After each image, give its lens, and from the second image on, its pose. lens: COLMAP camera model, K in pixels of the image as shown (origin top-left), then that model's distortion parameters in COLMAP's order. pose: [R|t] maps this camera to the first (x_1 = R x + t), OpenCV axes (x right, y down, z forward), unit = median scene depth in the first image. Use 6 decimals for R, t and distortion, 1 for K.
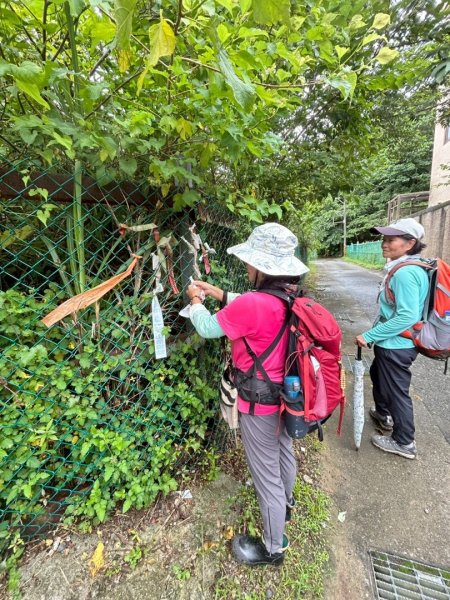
lens RADIAL K [[239.0, 0, 229.4], [0, 239.0, 302.8], [0, 0, 1]] dist [-0.000519, 0.000852]
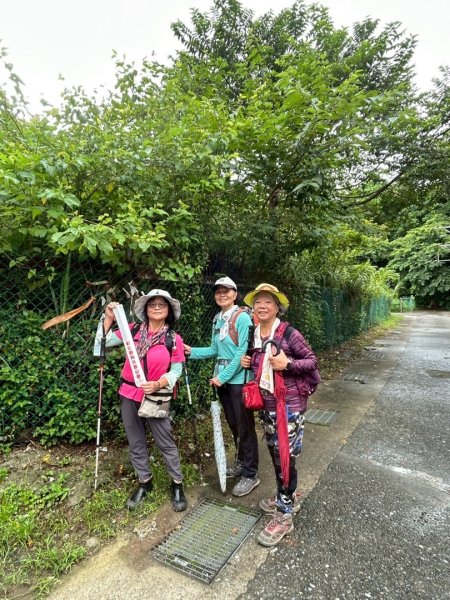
lens RADIAL K [[336.6, 0, 231.1], [0, 336.6, 305.5], [0, 0, 1]] dist [-0.017354, 0.014015]
pose [[0.981360, 0.061169, -0.182186, 1.045685], [-0.090588, 0.983305, -0.157811, 0.161185], [0.169491, 0.171373, 0.970517, -1.223910]]
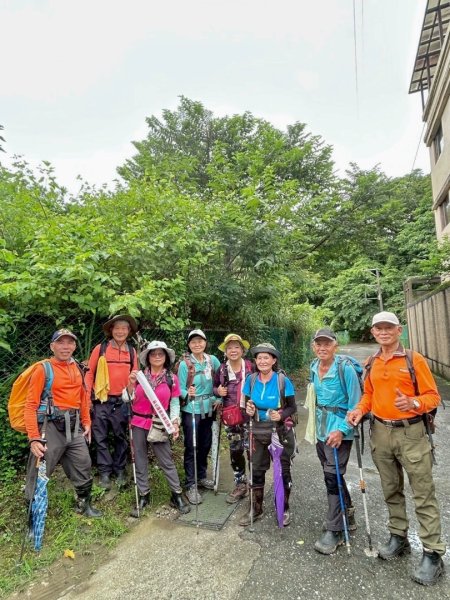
lens RADIAL K [[336.6, 0, 240.0], [0, 336.6, 298.4], [0, 0, 1]] dist [-0.017354, 0.014015]
pose [[0.999303, 0.037329, -0.000820, 0.847090], [-0.035903, 0.954640, -0.295589, 0.235348], [-0.010251, 0.295412, 0.955315, -2.132547]]
